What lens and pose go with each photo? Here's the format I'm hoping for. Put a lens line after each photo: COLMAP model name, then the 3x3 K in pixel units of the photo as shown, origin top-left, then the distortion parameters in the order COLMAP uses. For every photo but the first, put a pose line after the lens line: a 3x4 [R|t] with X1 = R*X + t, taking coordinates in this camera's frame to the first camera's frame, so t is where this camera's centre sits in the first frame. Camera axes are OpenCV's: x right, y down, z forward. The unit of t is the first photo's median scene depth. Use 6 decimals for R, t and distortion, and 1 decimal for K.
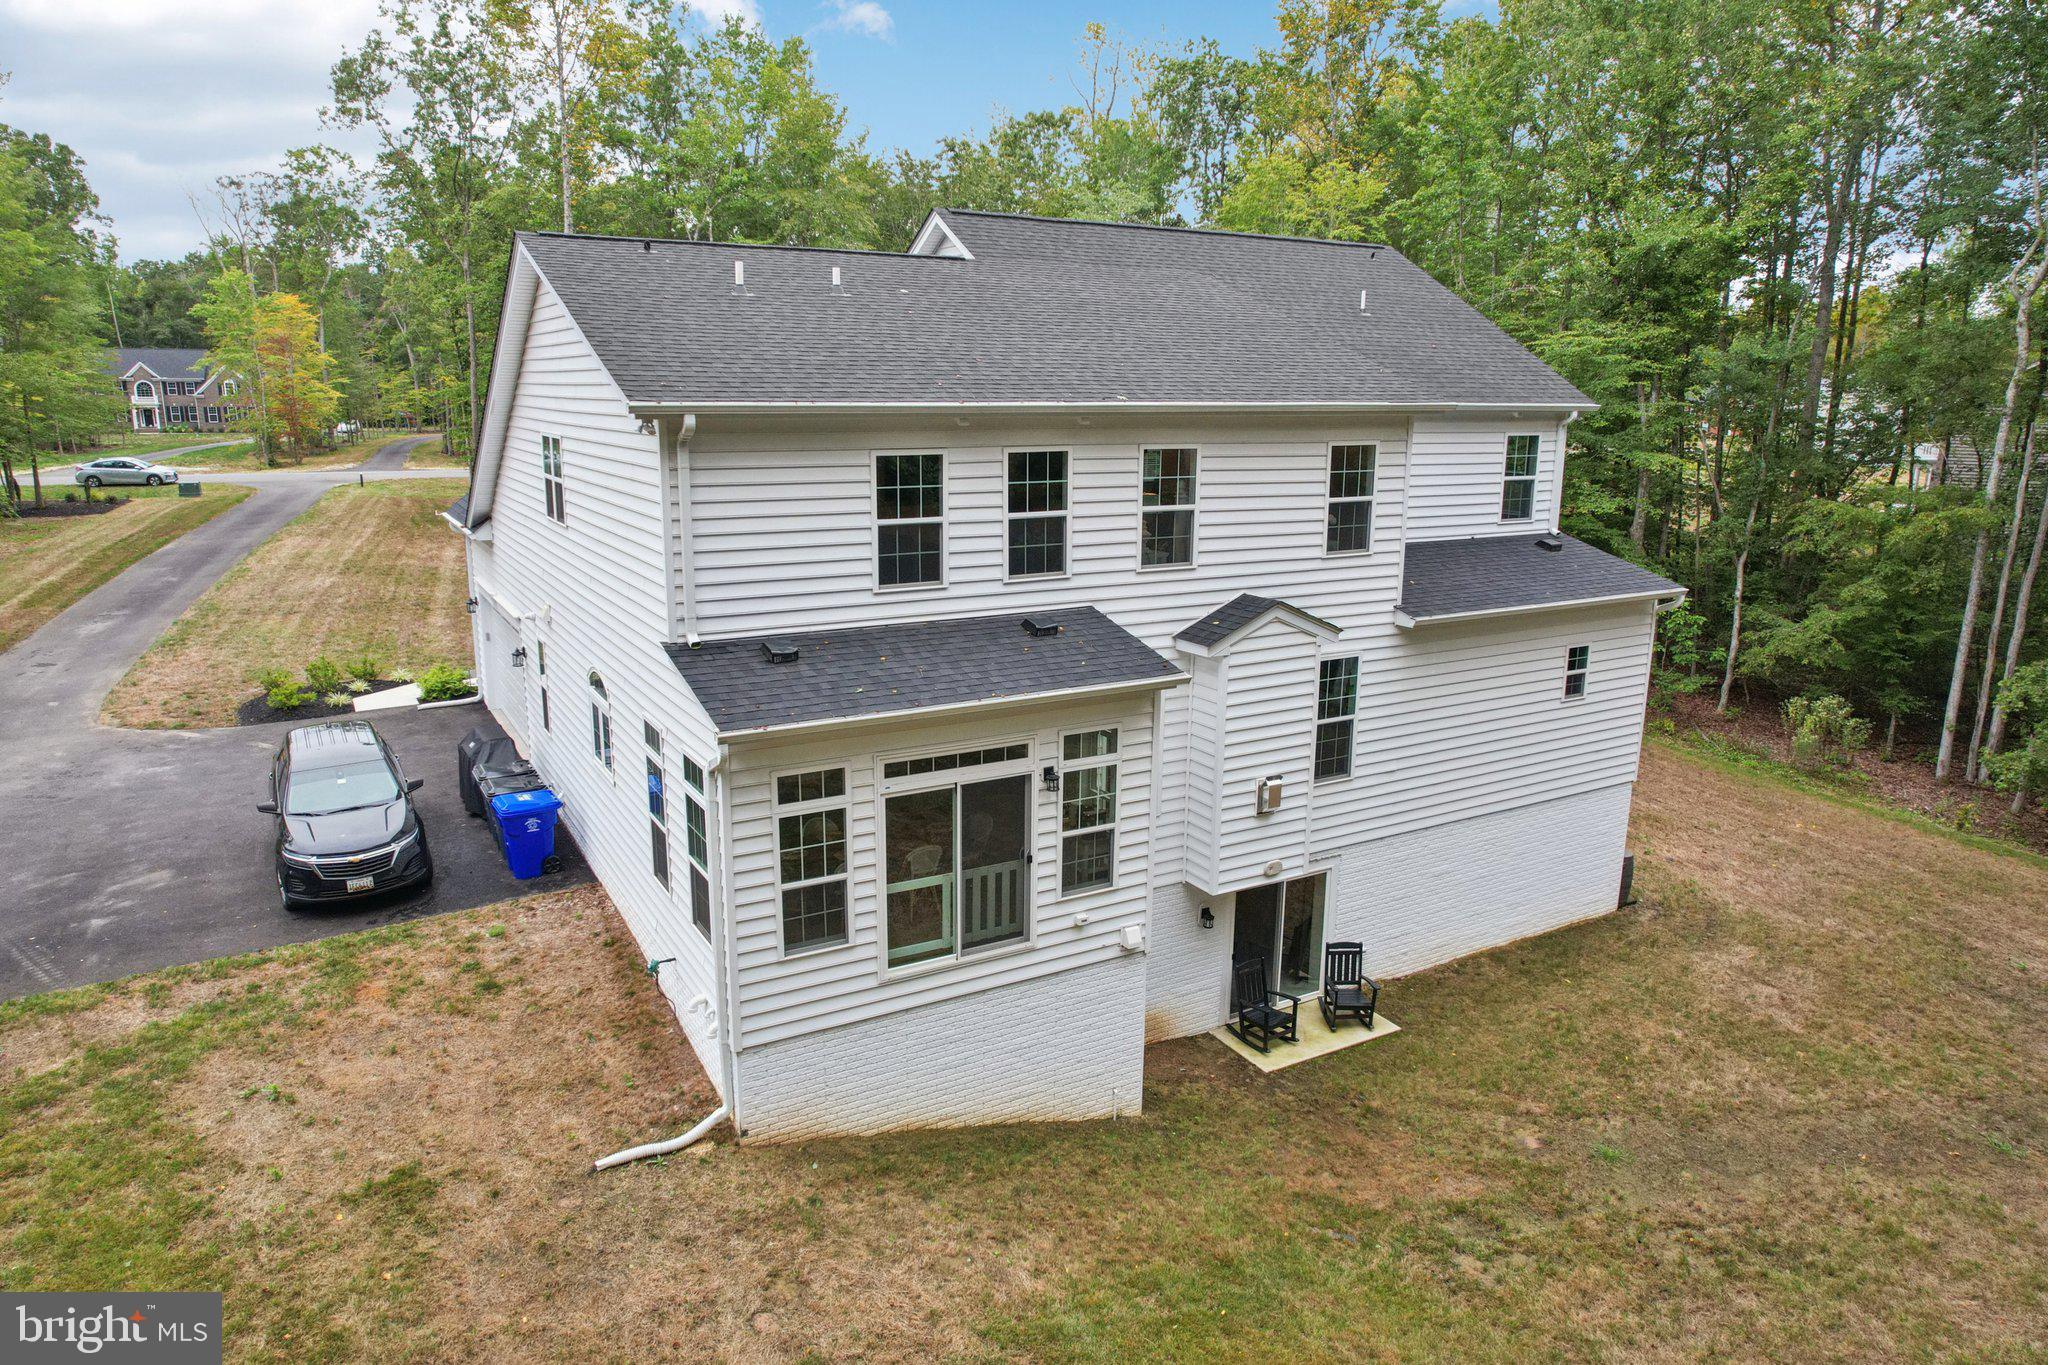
lens RADIAL K [[1310.0, 0, 1023.8], [0, 1310.0, 686.4], [0, 0, 1]] dist [-0.066810, 0.060925]
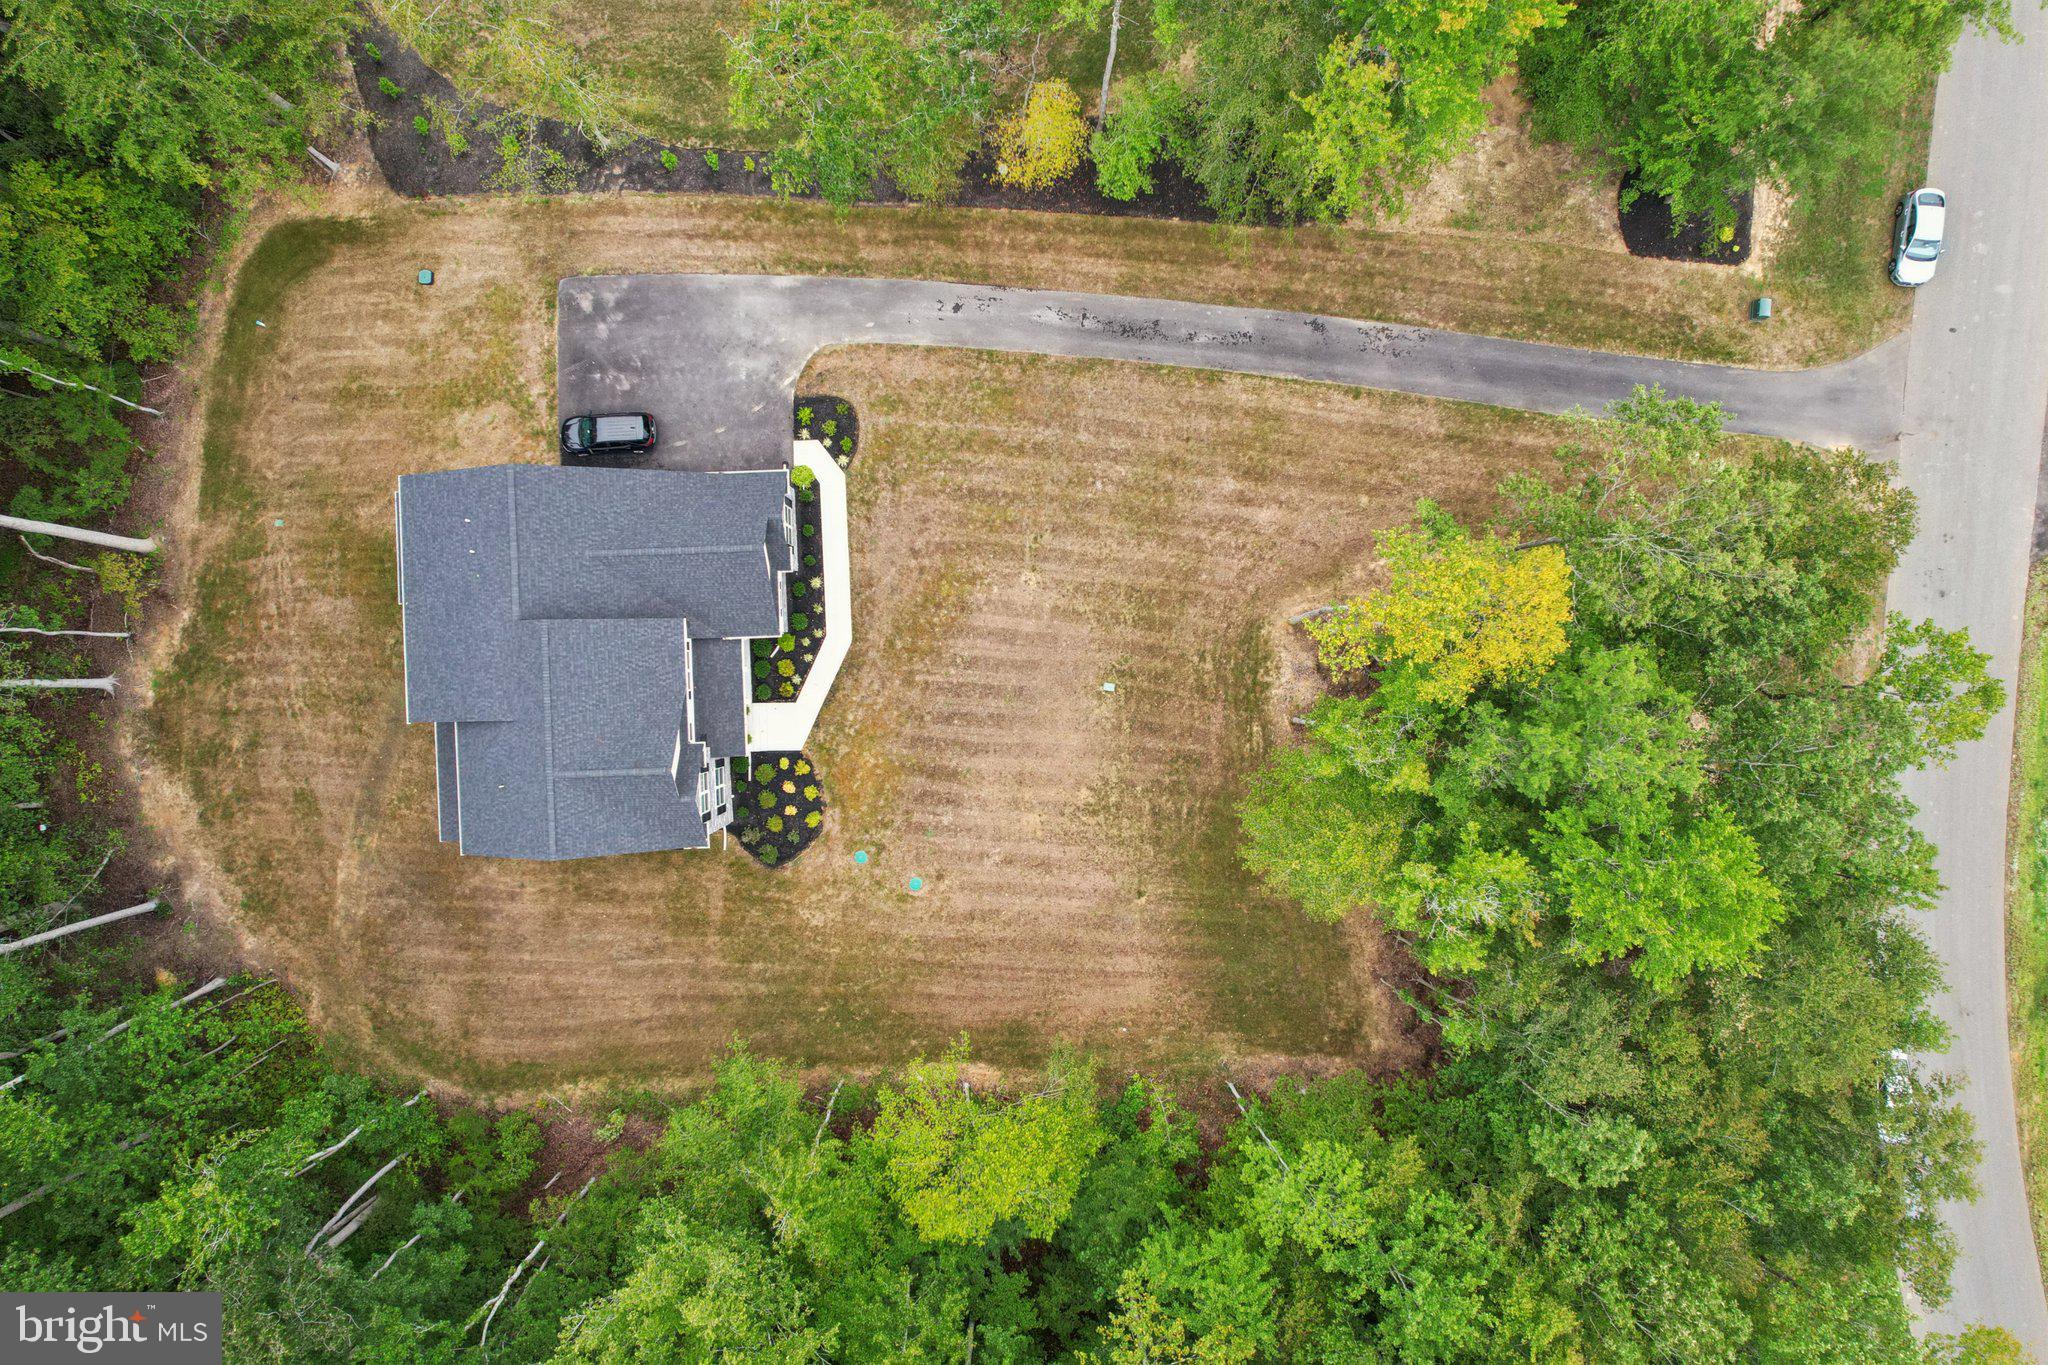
lens RADIAL K [[1302.4, 0, 1023.1], [0, 1302.4, 687.6], [0, 0, 1]] dist [-0.064884, 0.056469]
pose [[-0.466161, 0.884697, 0.002250, -0.553548], [-0.210963, -0.113629, 0.970867, -4.254367], [0.859179, 0.452106, 0.239608, 1.740202]]
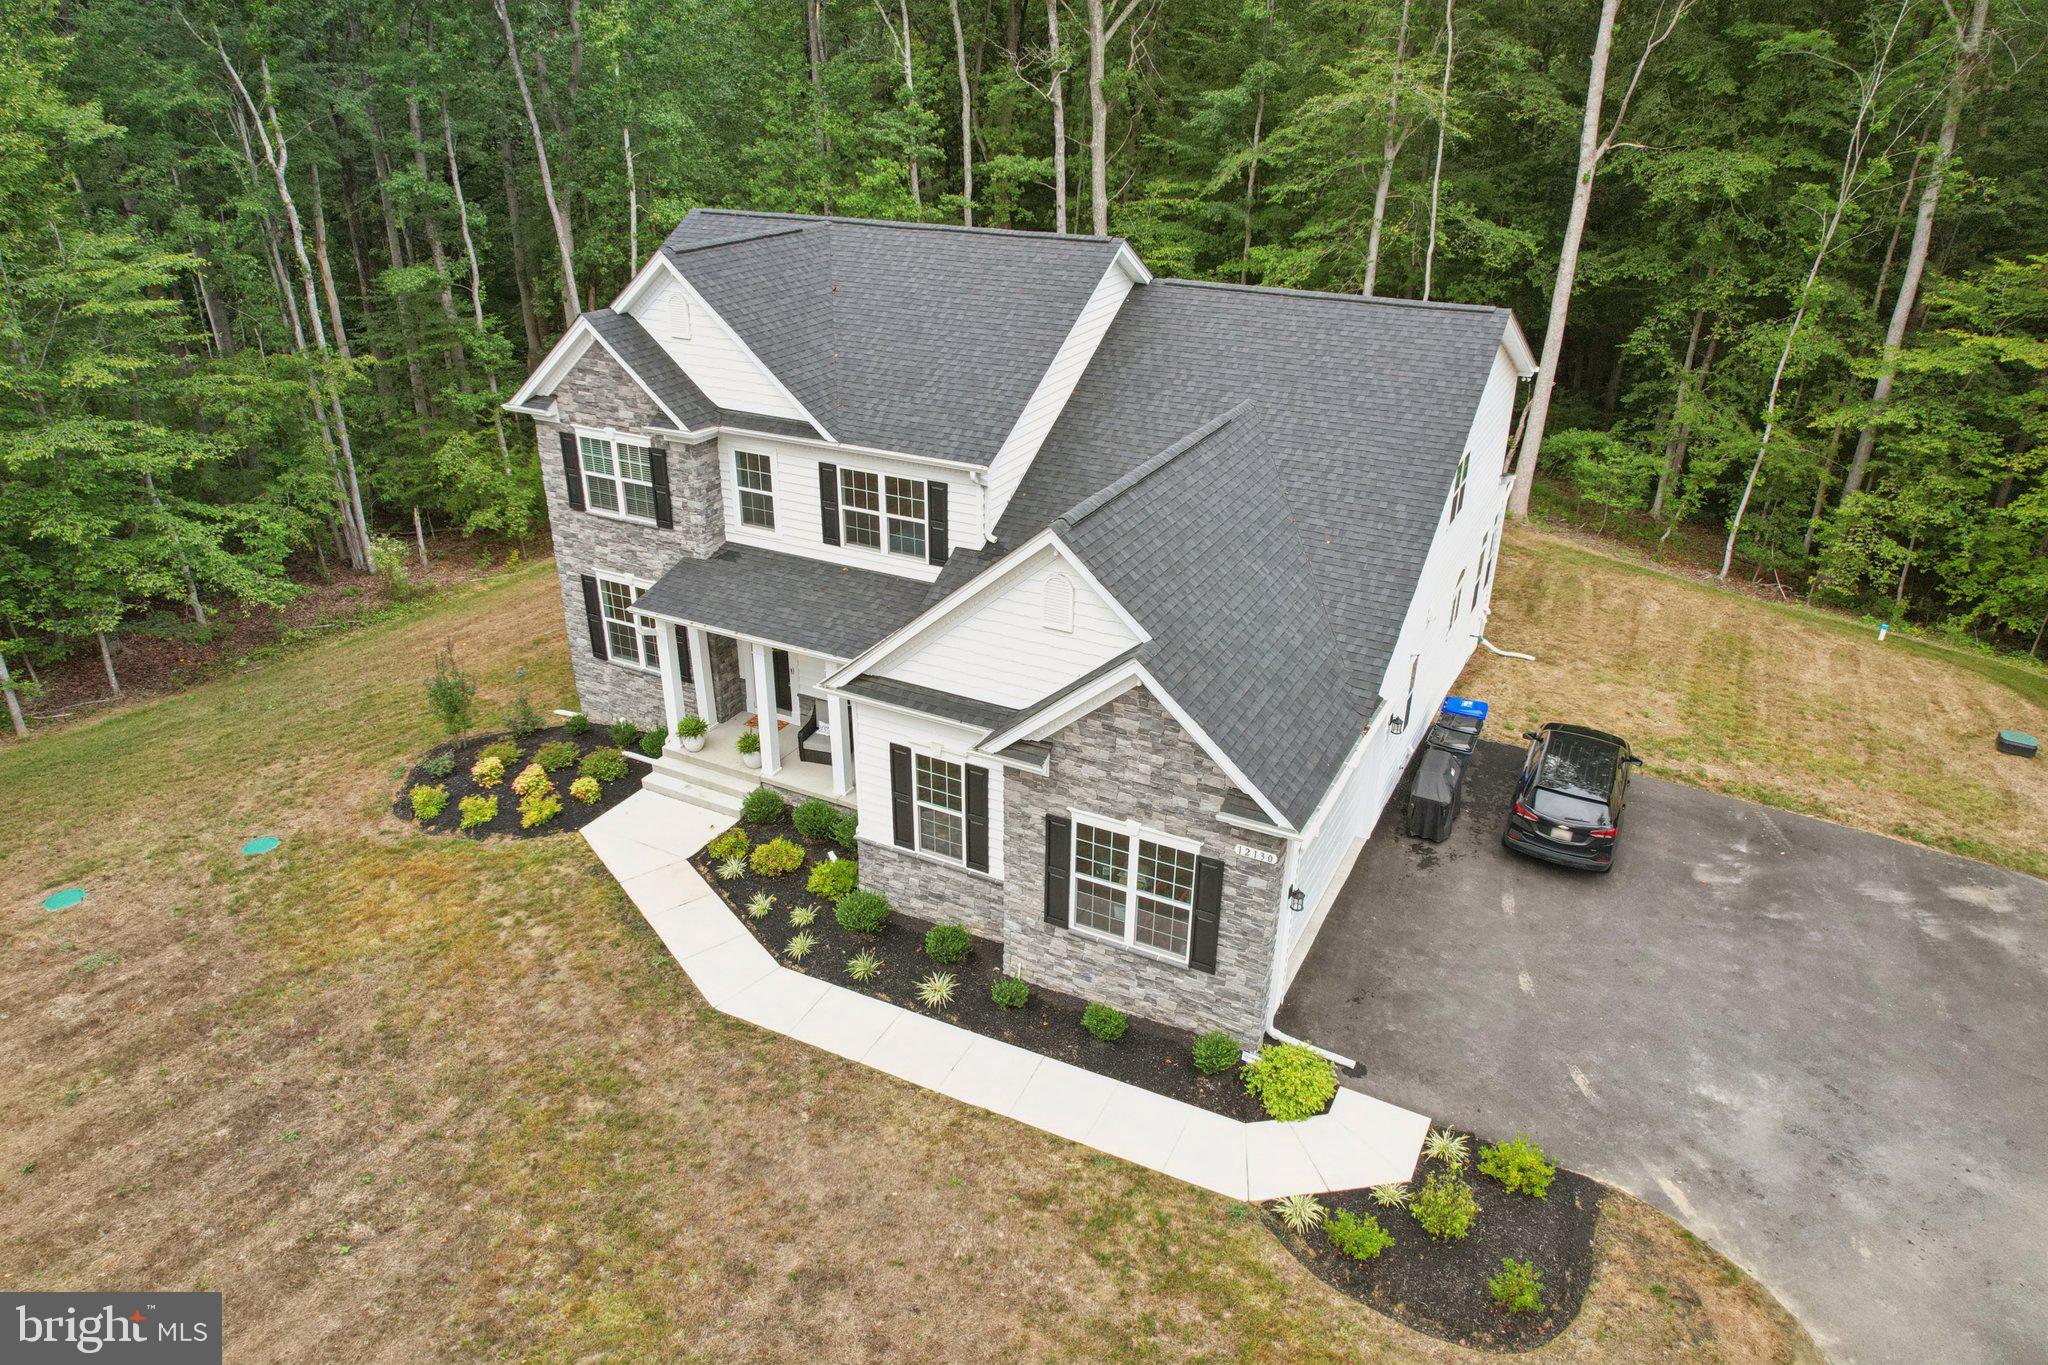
lens RADIAL K [[1310.0, 0, 1023.8], [0, 1310.0, 686.4], [0, 0, 1]] dist [-0.066810, 0.060925]
pose [[-0.540964, -0.380329, 0.750138, -1.406350], [0.178615, 0.819613, 0.544363, -0.938820], [-0.821860, 0.428467, -0.375449, 2.293208]]
